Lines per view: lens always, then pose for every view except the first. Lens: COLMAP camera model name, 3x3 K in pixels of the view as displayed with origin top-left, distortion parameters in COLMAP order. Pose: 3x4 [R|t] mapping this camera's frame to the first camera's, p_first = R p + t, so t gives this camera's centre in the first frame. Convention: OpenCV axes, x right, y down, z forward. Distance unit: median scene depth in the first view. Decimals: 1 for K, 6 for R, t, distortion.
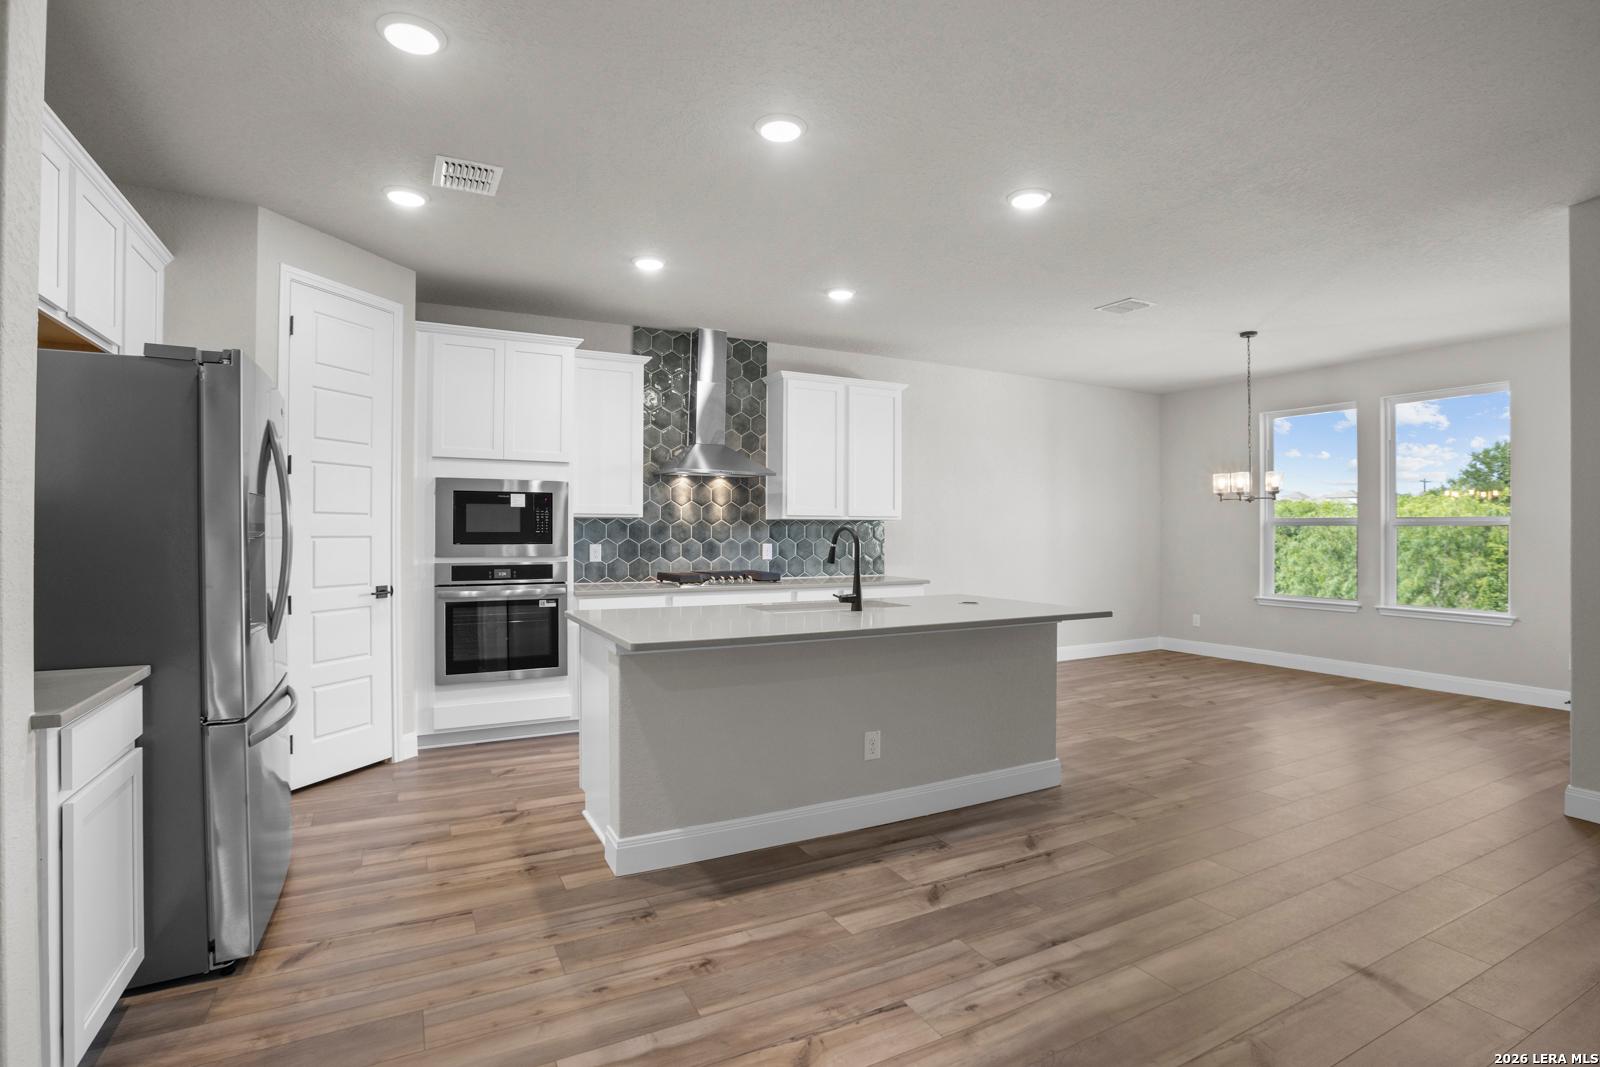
lens RADIAL K [[777.5, 0, 800.6], [0, 777.5, 536.4], [0, 0, 1]] dist [-0.063767, 0.029616]
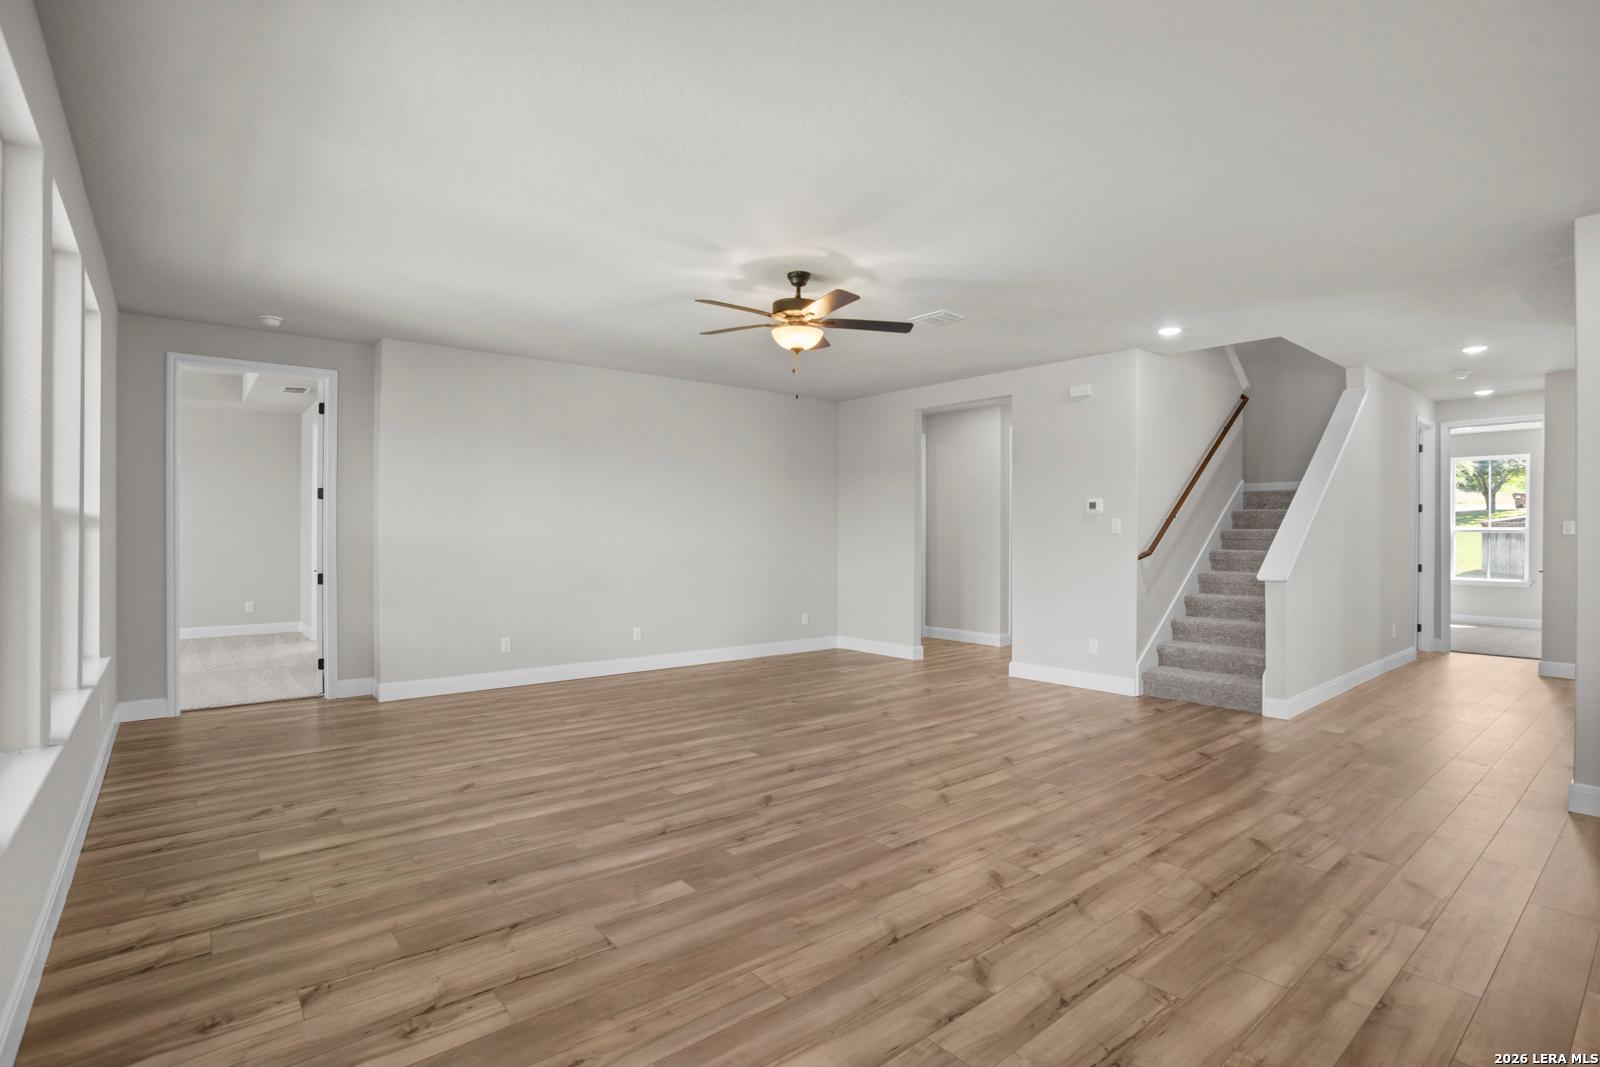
lens RADIAL K [[777.5, 0, 802.7], [0, 777.5, 535.8], [0, 0, 1]] dist [-0.063767, 0.029616]
pose [[-0.976569, -0.006727, -0.215101, 0.524824], [-0.009535, 0.999882, 0.012018, -0.004126], [0.214994, 0.013787, -0.976518, 0.755954]]
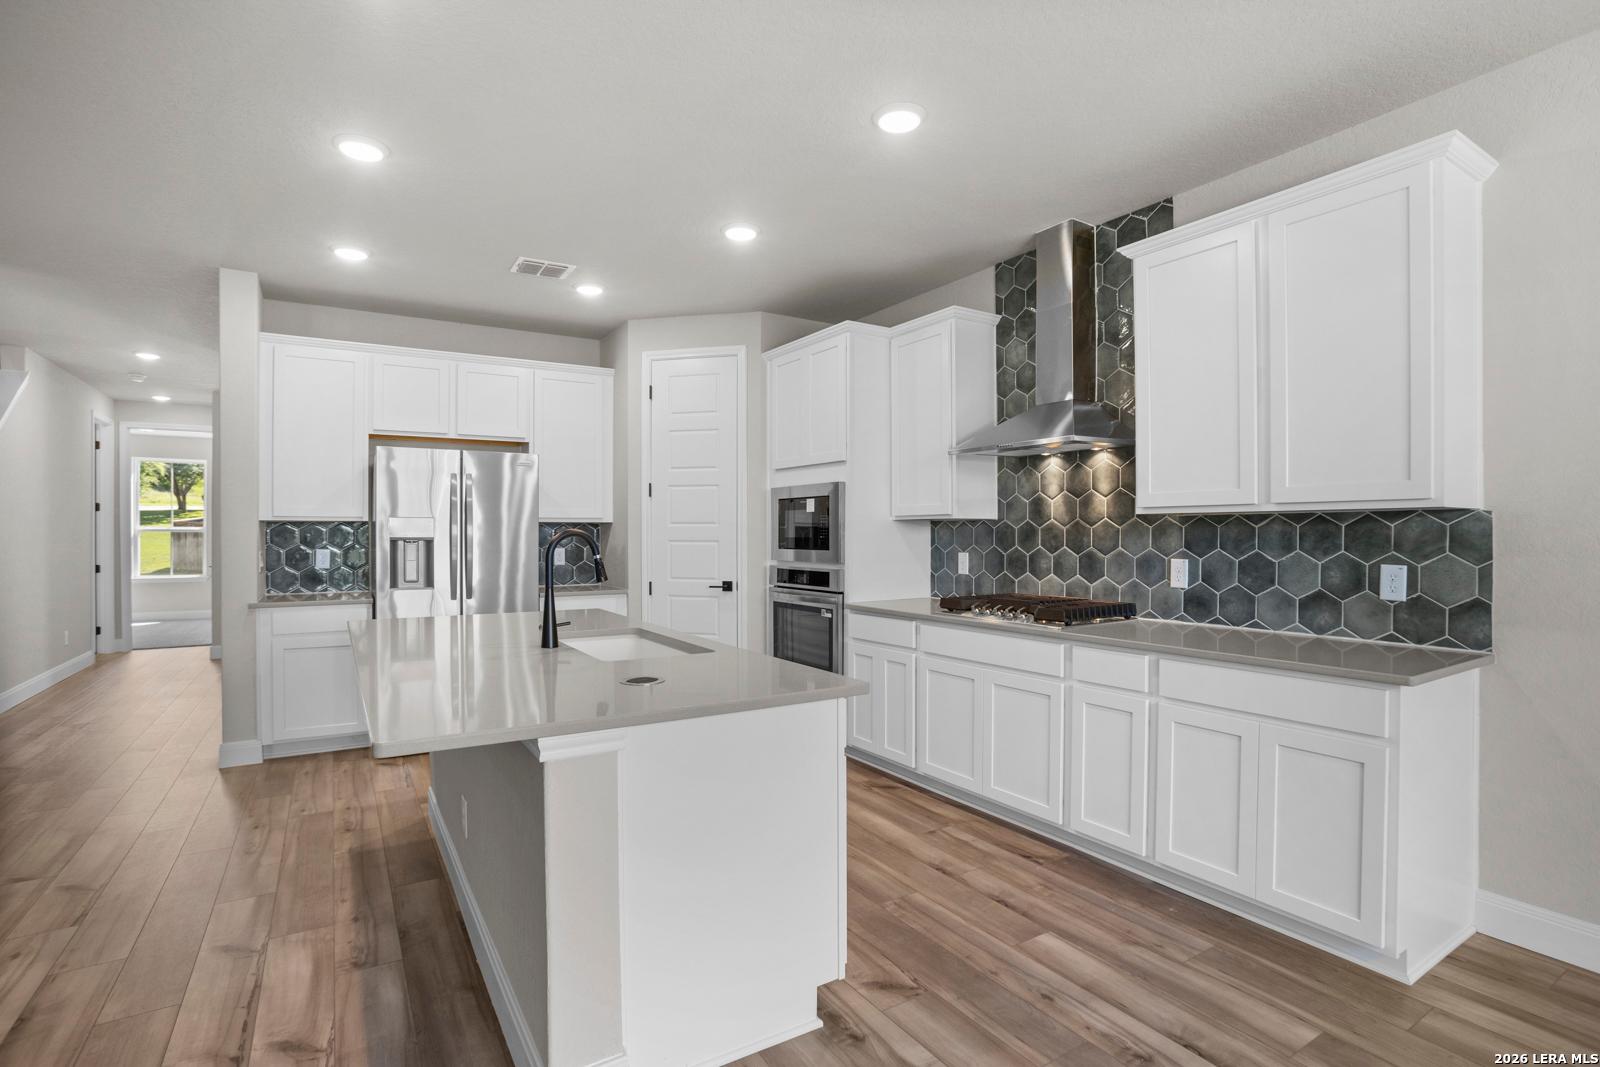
lens RADIAL K [[777.5, 0, 807.8], [0, 777.5, 536.8], [0, 0, 1]] dist [-0.063767, 0.029616]
pose [[0.077709, -0.000393, -0.996976, 0.552892], [-0.008058, 0.999967, -0.001022, -0.004441], [0.996944, 0.008113, 0.077703, 0.807976]]
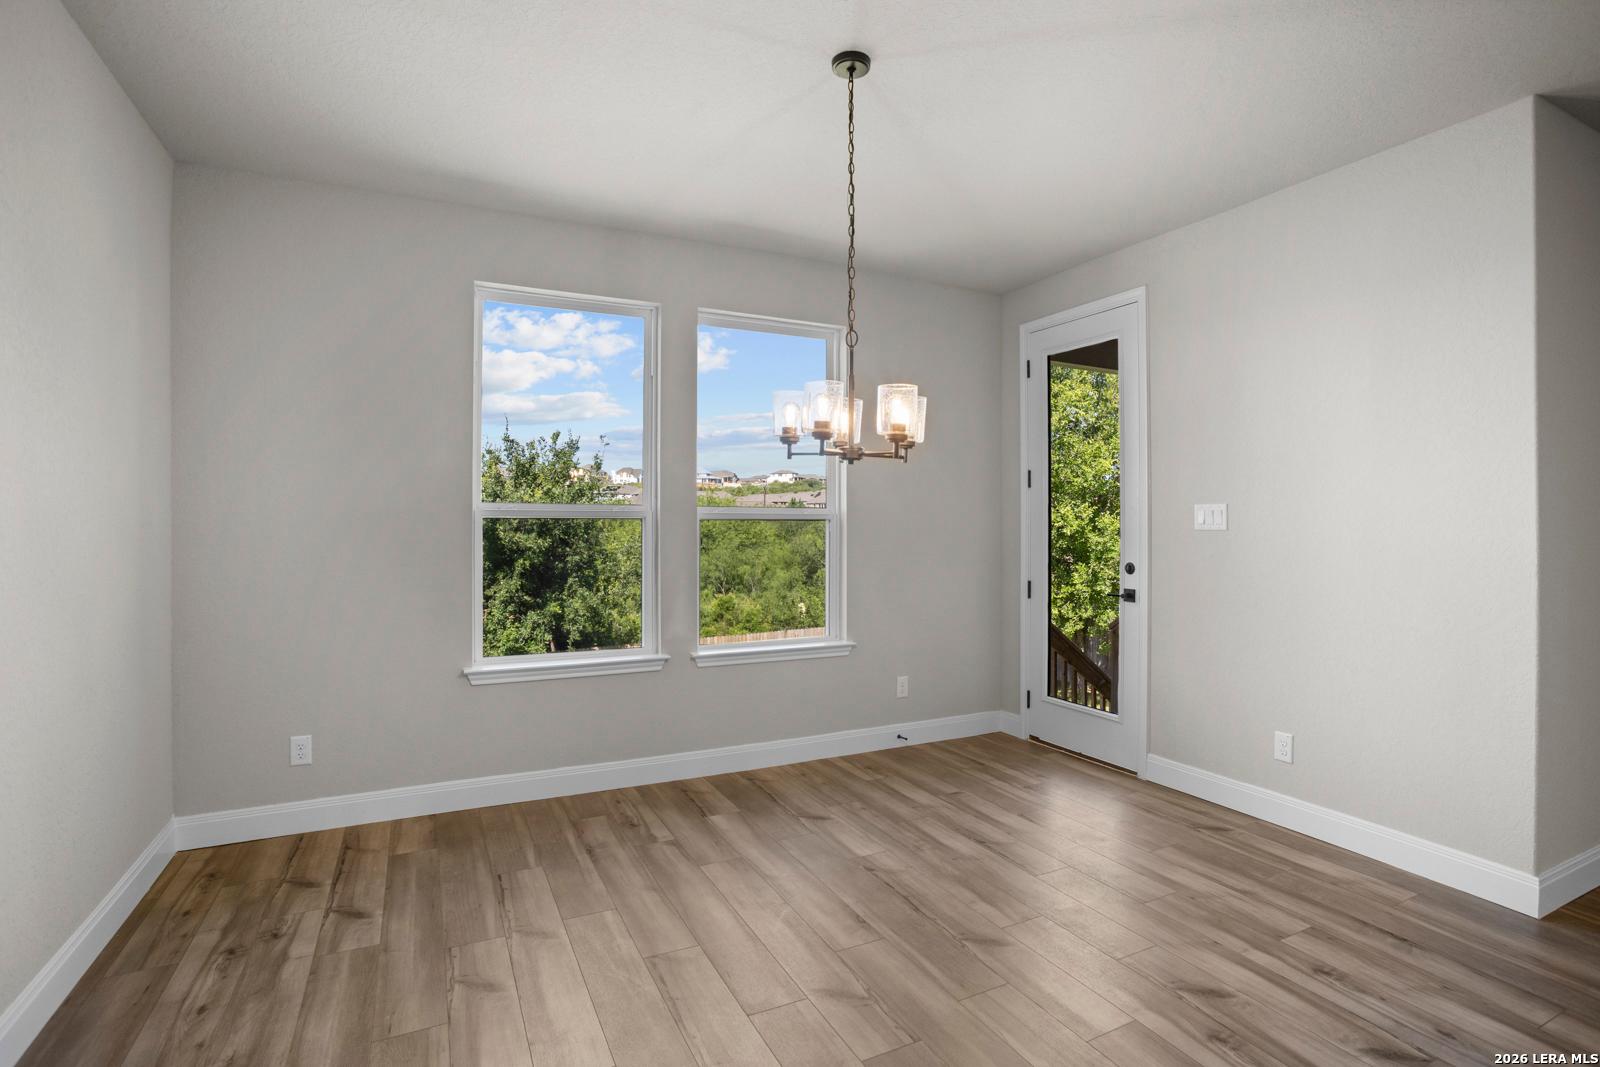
lens RADIAL K [[777.5, 0, 801.1], [0, 777.5, 521.9], [0, 0, 1]] dist [-0.063767, 0.029616]
pose [[0.022942, -0.001977, 0.999735, 0.176210], [0.006746, 0.999976, 0.001822, -0.014098], [-0.999714, 0.006703, 0.022955, 1.083590]]
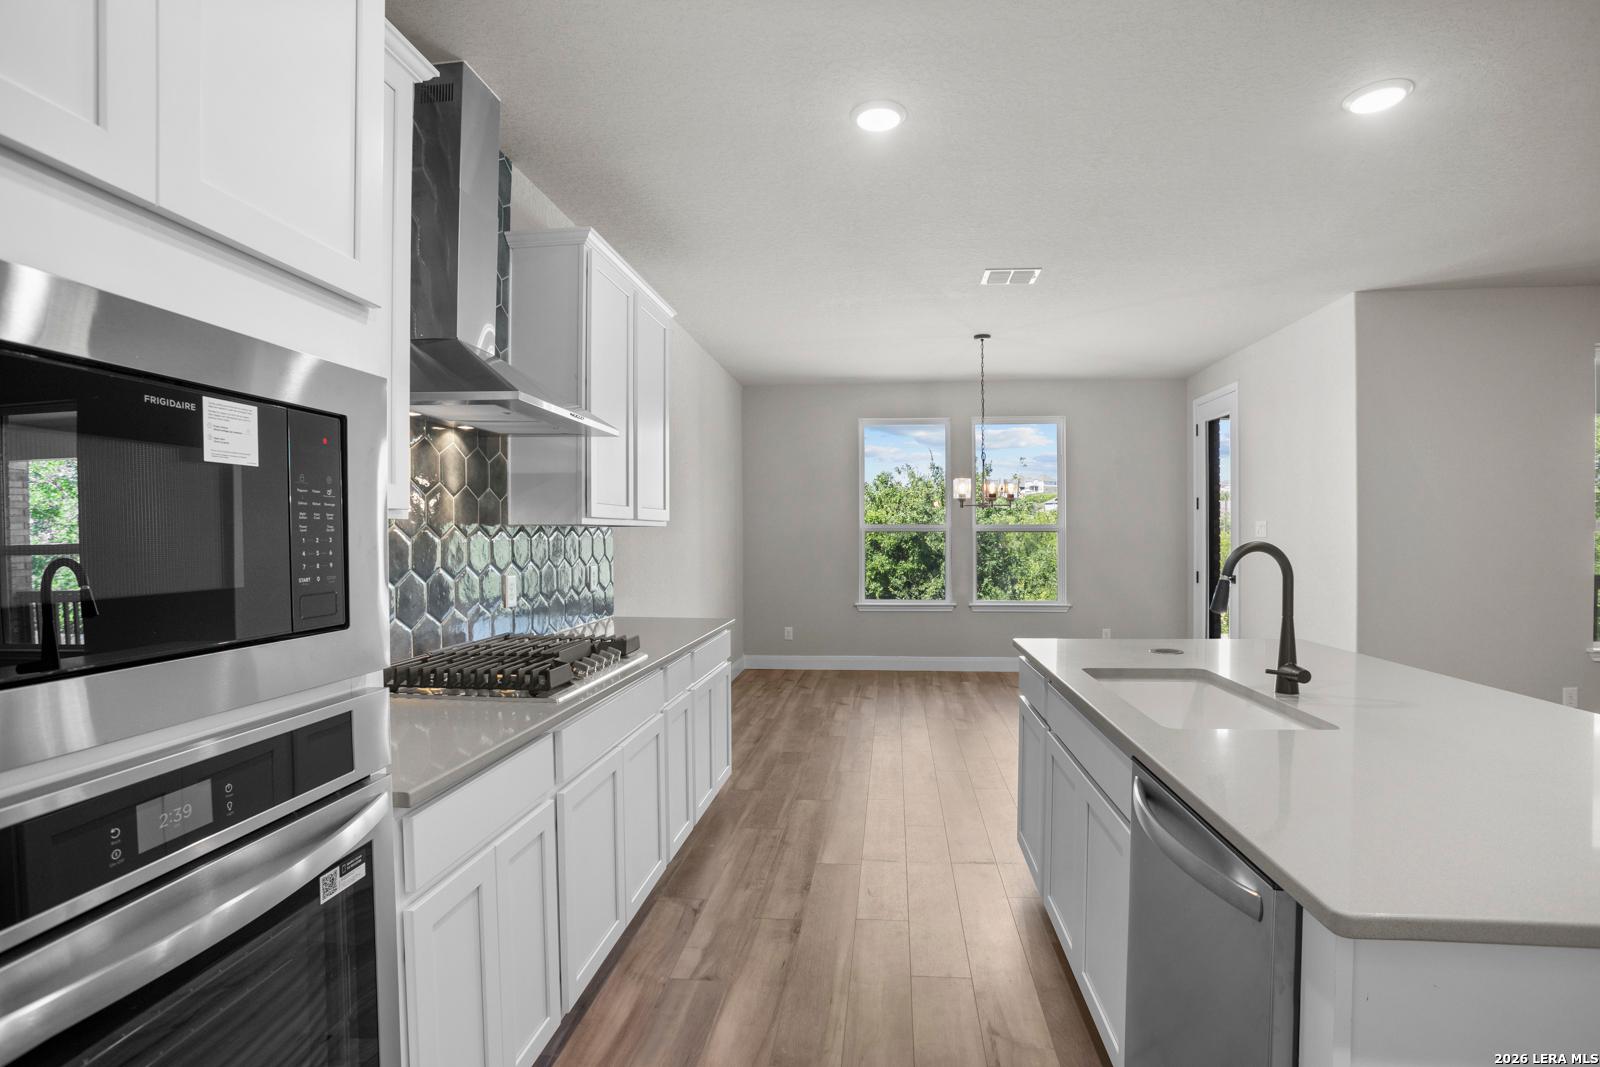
lens RADIAL K [[777.5, 0, 797.7], [0, 777.5, 546.1], [0, 0, 1]] dist [-0.063767, 0.029616]
pose [[0.567550, -0.019744, 0.823102, -0.391949], [0.013843, 0.999800, 0.014438, -0.015349], [-0.823222, 0.003200, 0.567710, 0.671655]]
